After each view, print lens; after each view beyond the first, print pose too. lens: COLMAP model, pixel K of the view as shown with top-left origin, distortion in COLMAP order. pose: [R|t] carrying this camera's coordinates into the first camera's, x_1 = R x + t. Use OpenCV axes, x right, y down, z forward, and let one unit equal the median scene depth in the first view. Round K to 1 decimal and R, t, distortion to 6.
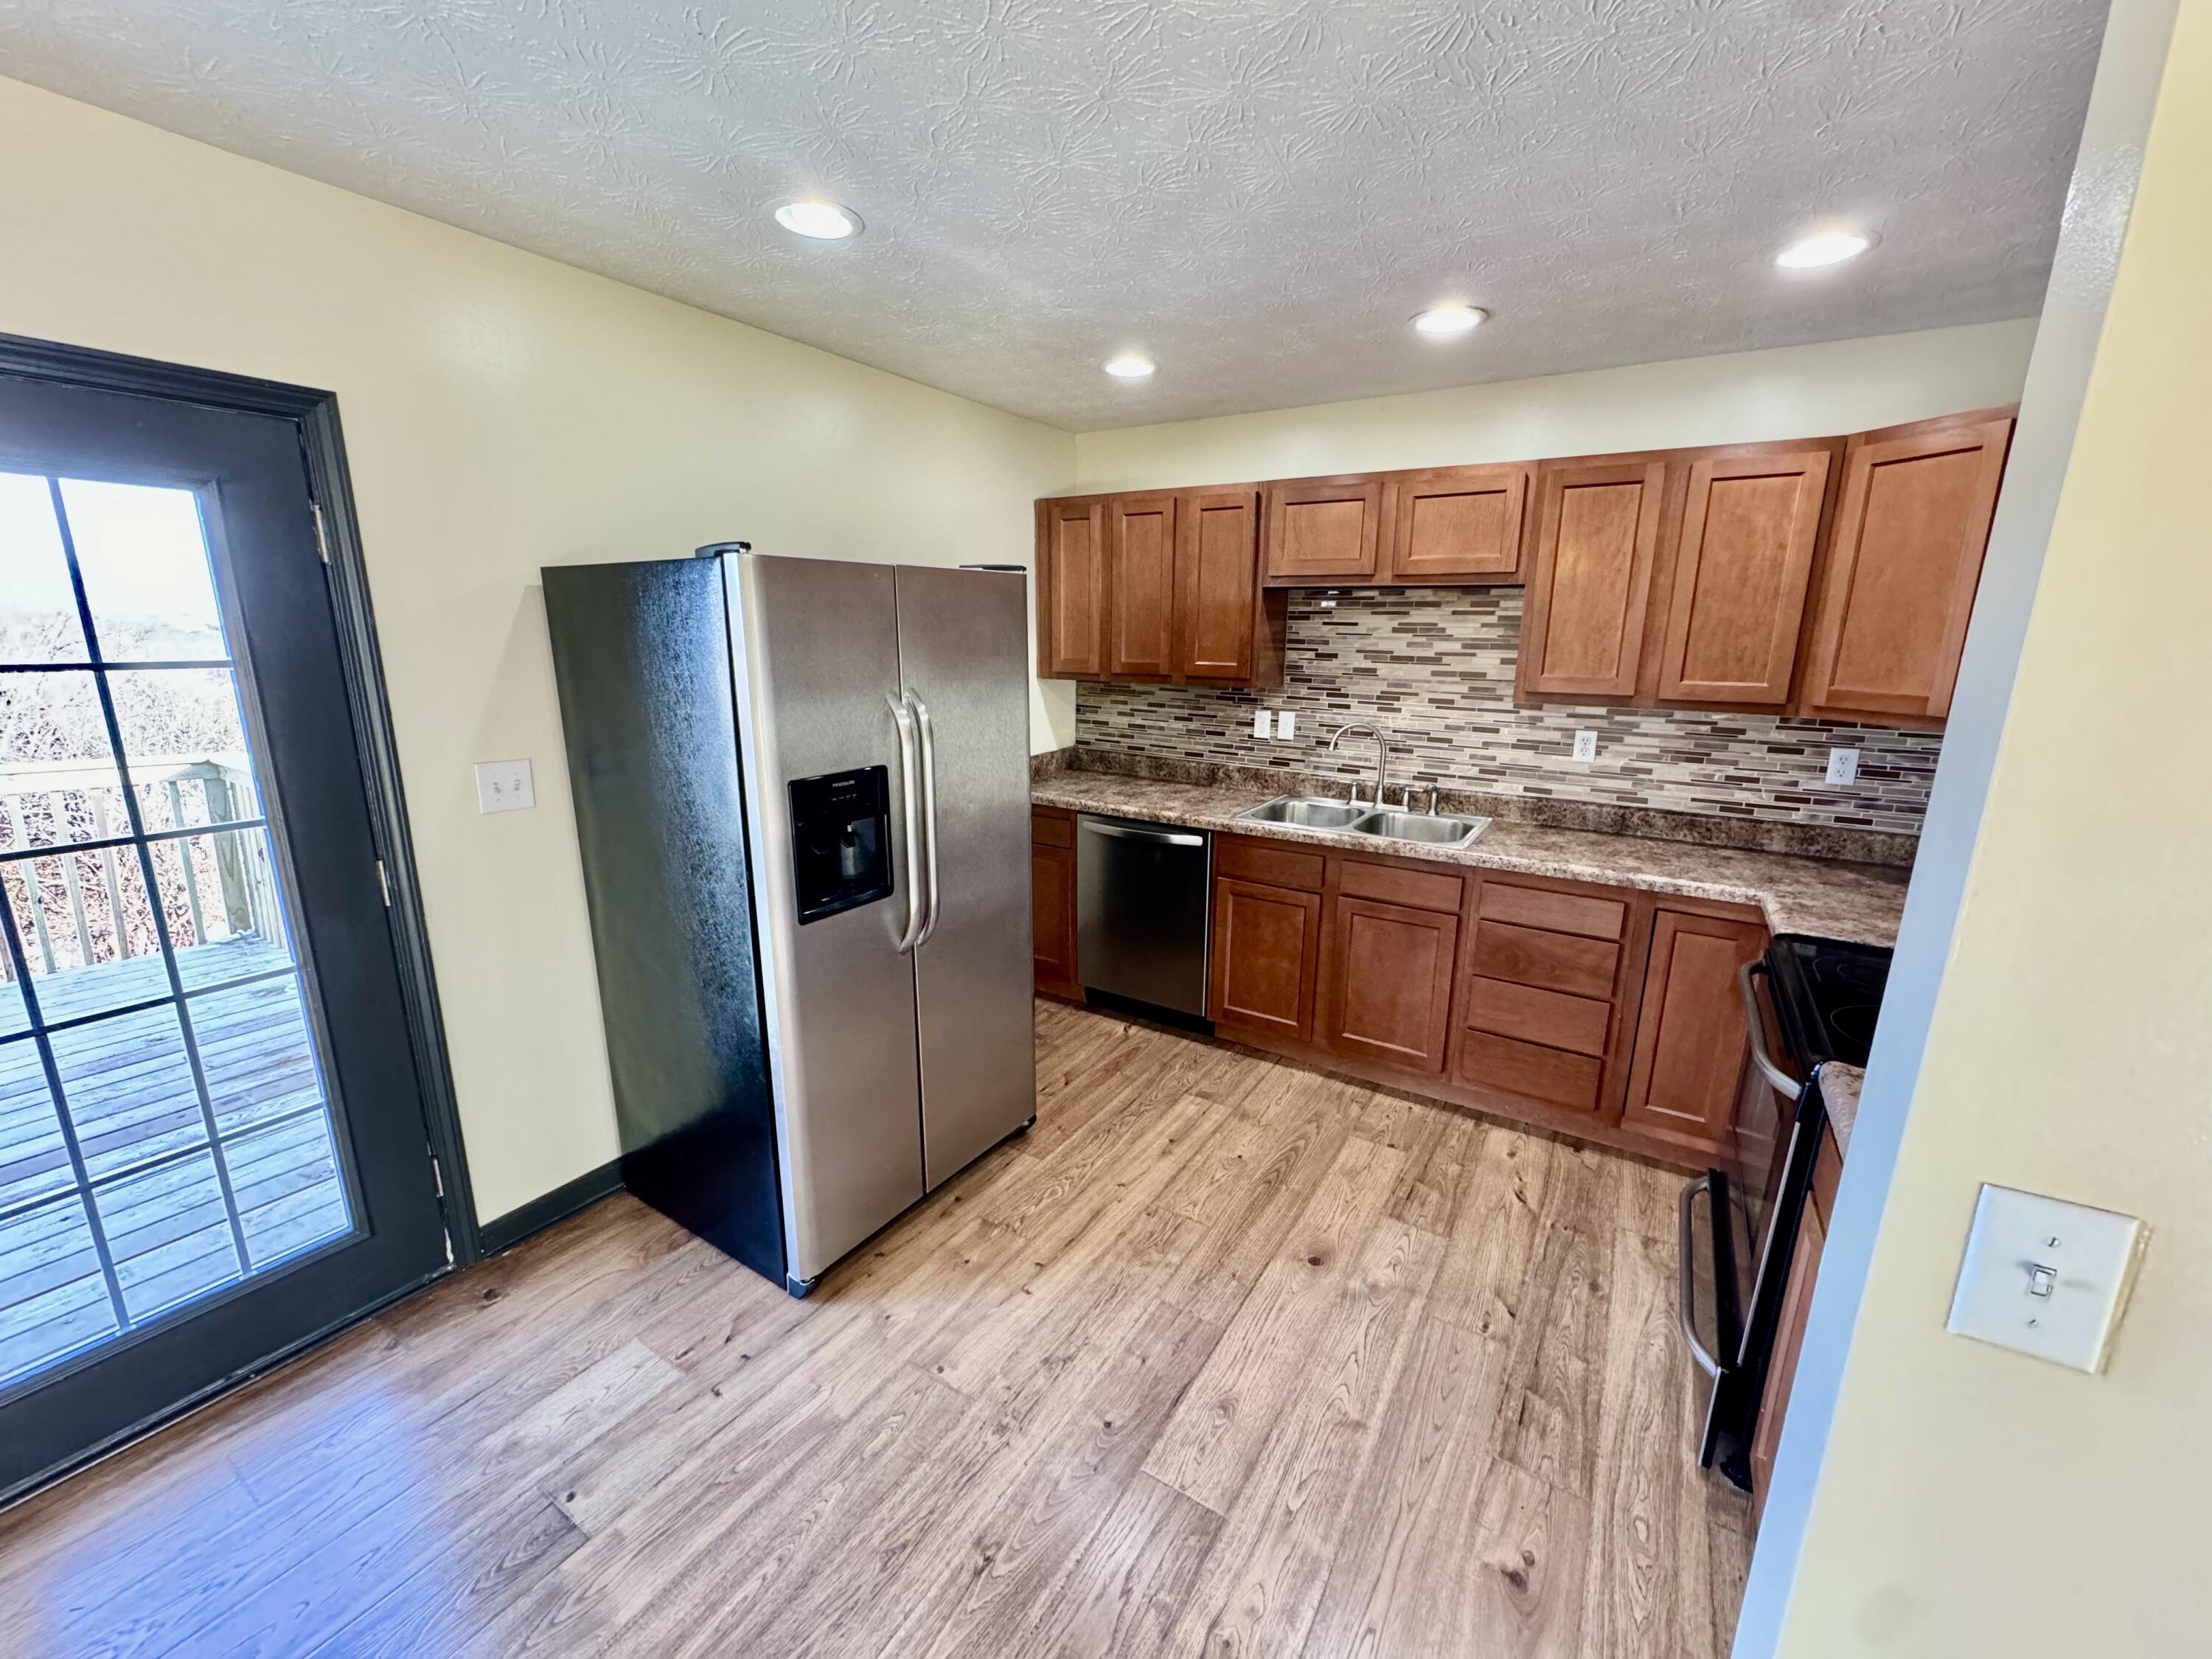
lens RADIAL K [[879.0, 0, 1104.4], [0, 879.0, 831.2], [0, 0, 1]] dist [-0.002339, 0.000199]
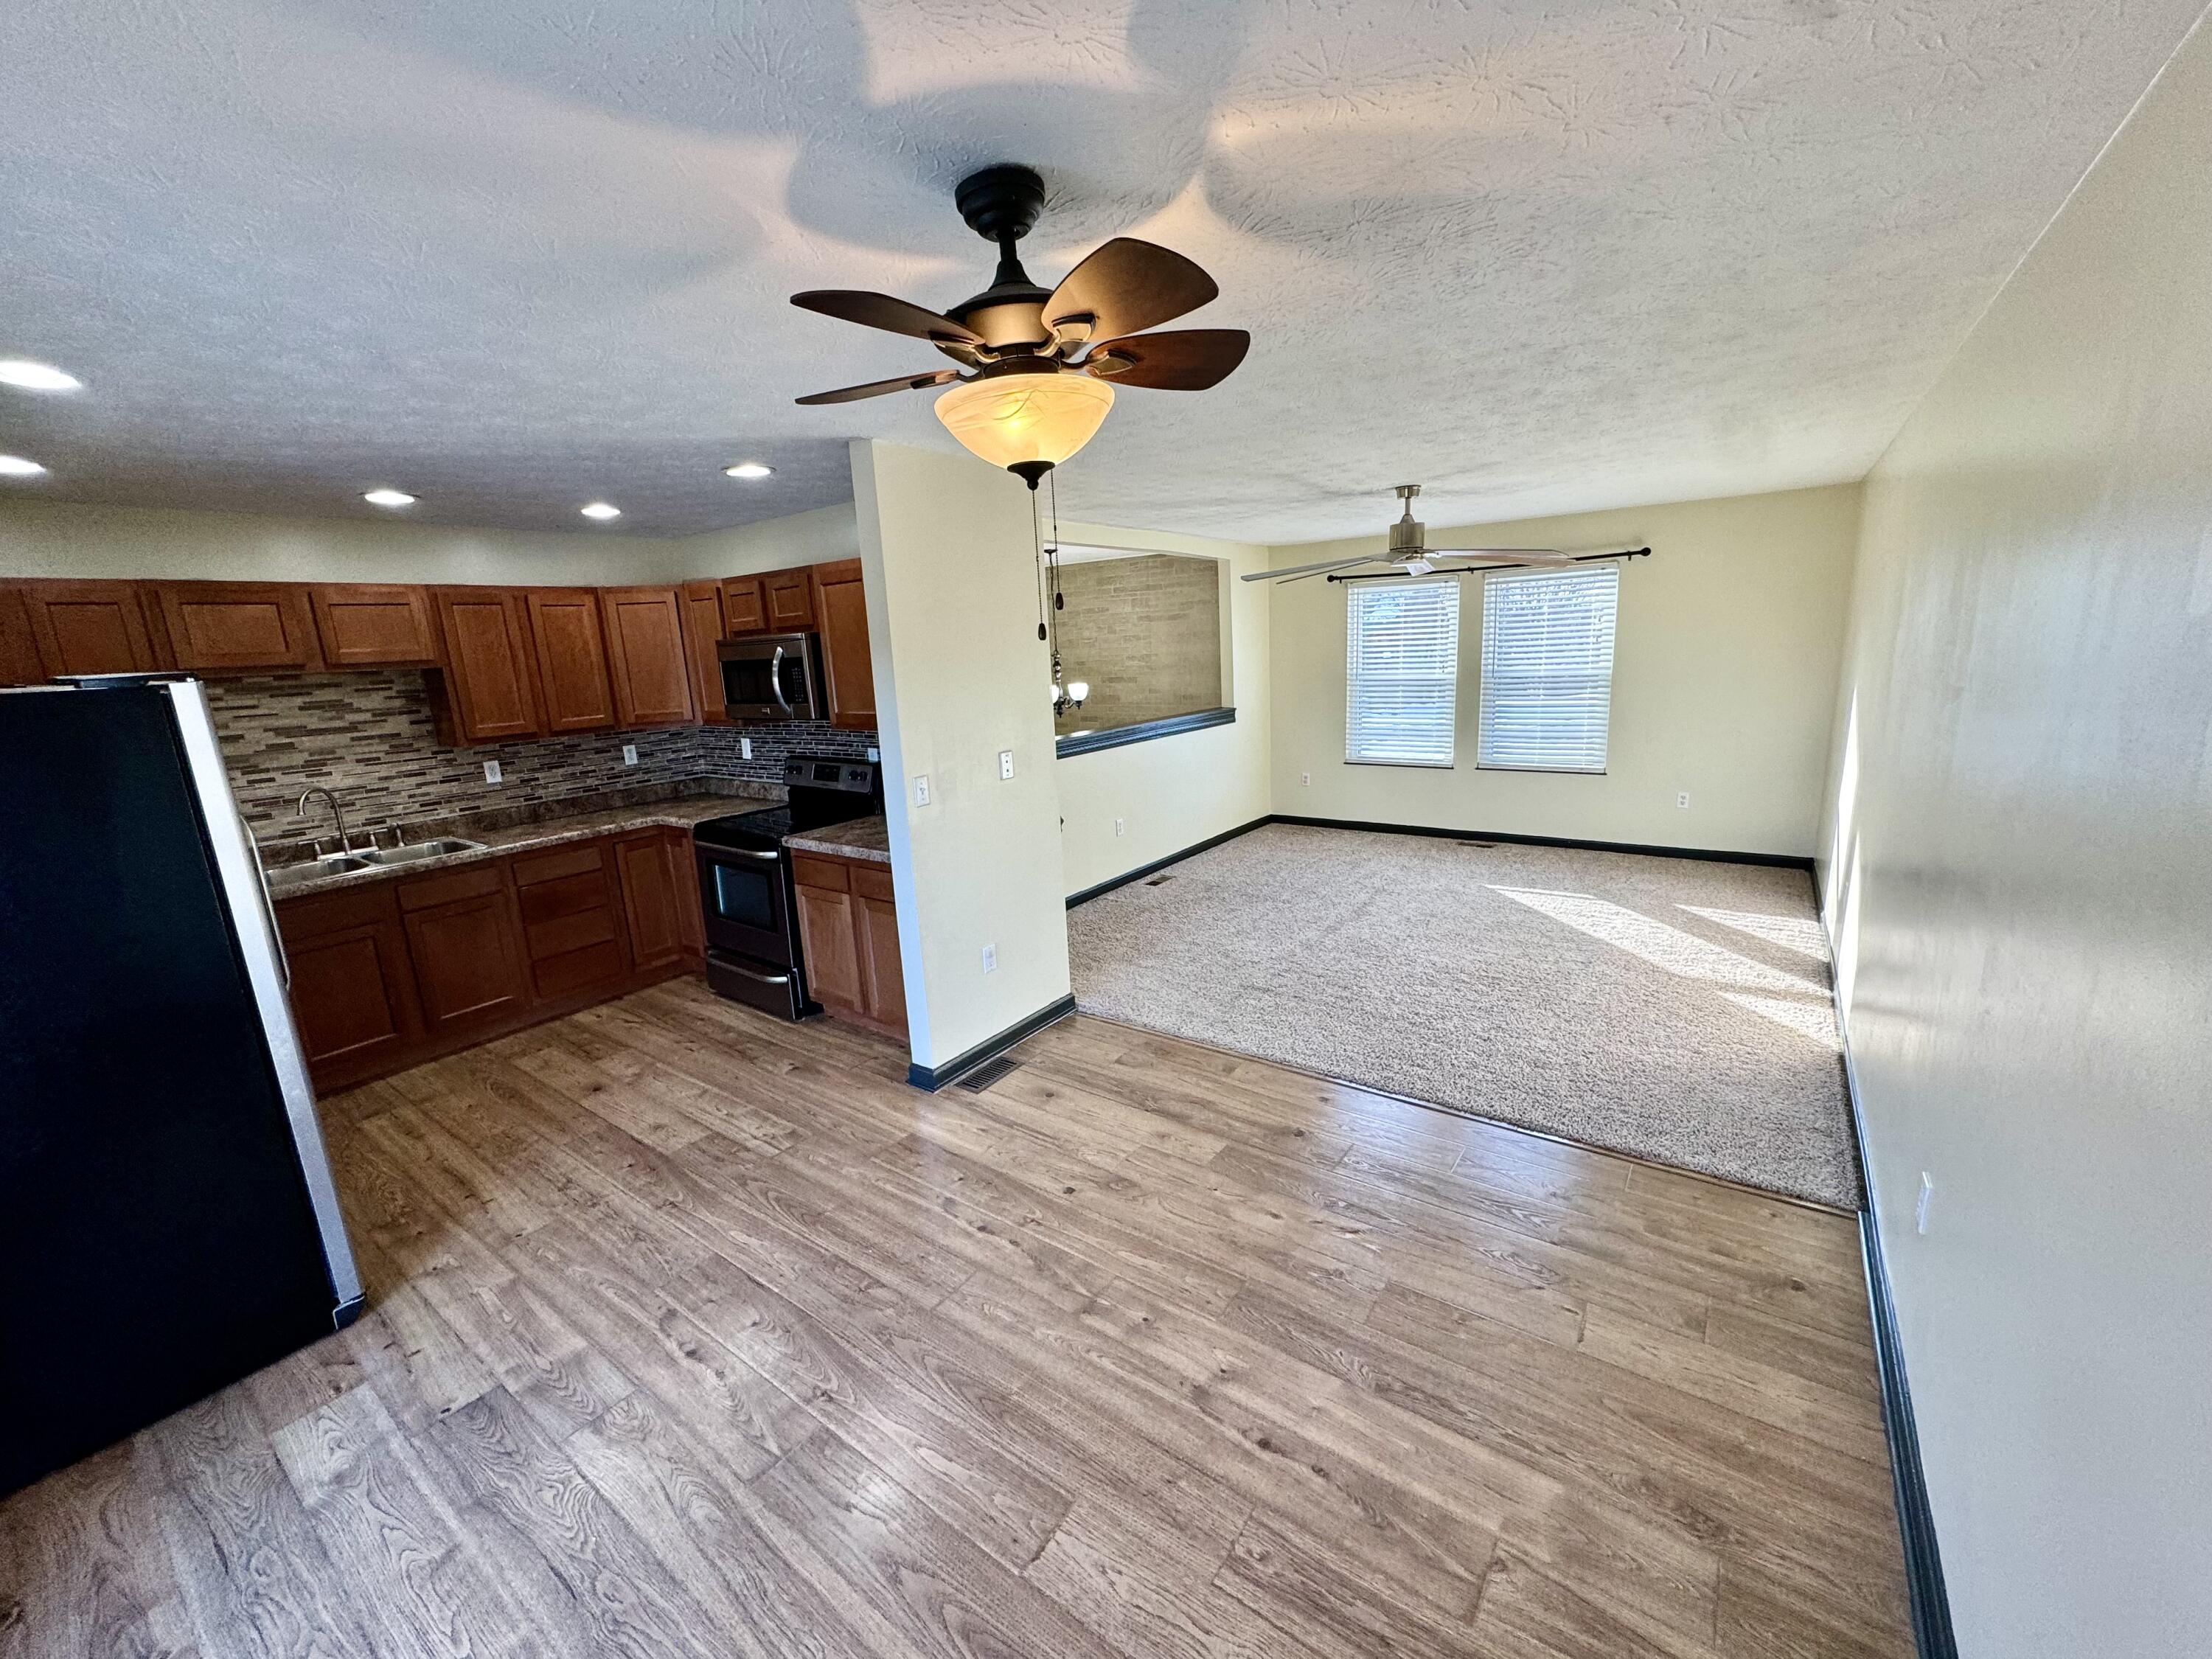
lens RADIAL K [[879.0, 0, 1104.4], [0, 879.0, 831.2], [0, 0, 1]] dist [-0.002339, 0.000199]
pose [[0.071718, -0.226071, 0.971467, -0.907793], [0.275347, 0.940615, 0.198564, -0.012899], [-0.958666, 0.253250, 0.129708, -0.169878]]
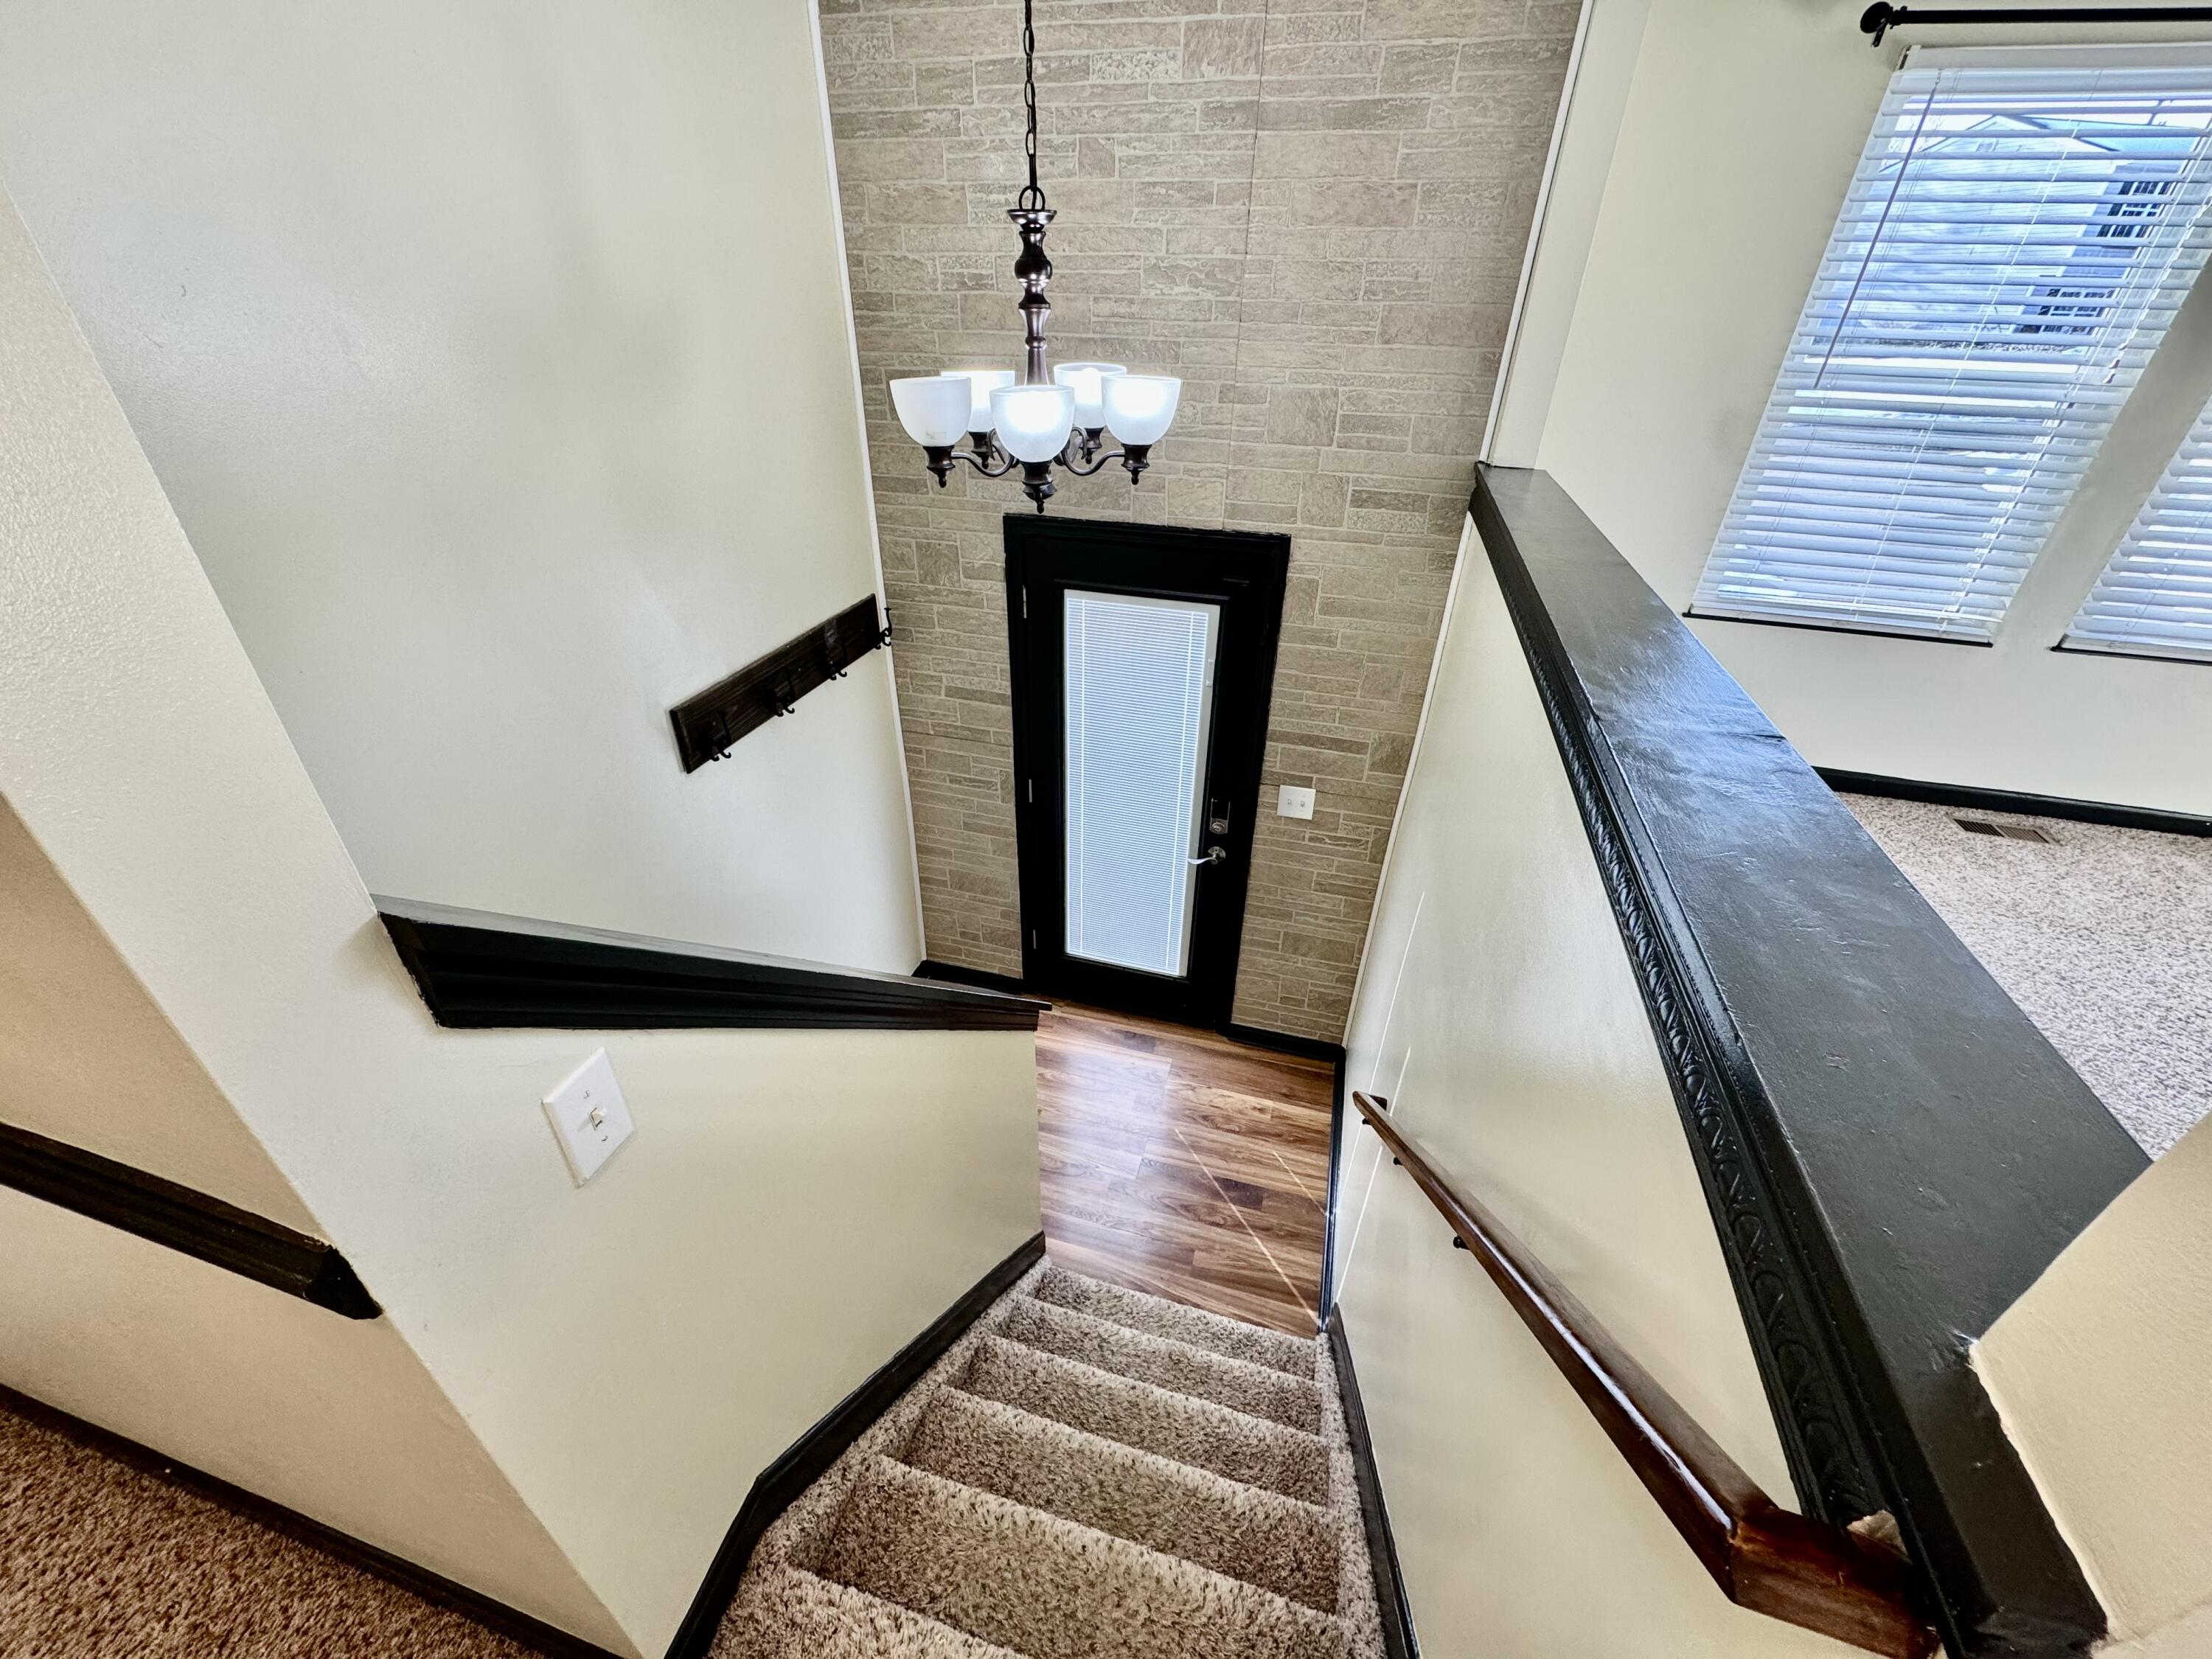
lens RADIAL K [[879.0, 0, 1104.4], [0, 879.0, 831.2], [0, 0, 1]] dist [-0.002339, 0.000199]
pose [[-0.284897, -0.520093, 0.805194, 0.951513], [0.197173, 0.790245, 0.580203, -0.030087], [-0.938060, 0.324060, -0.122590, 0.303473]]
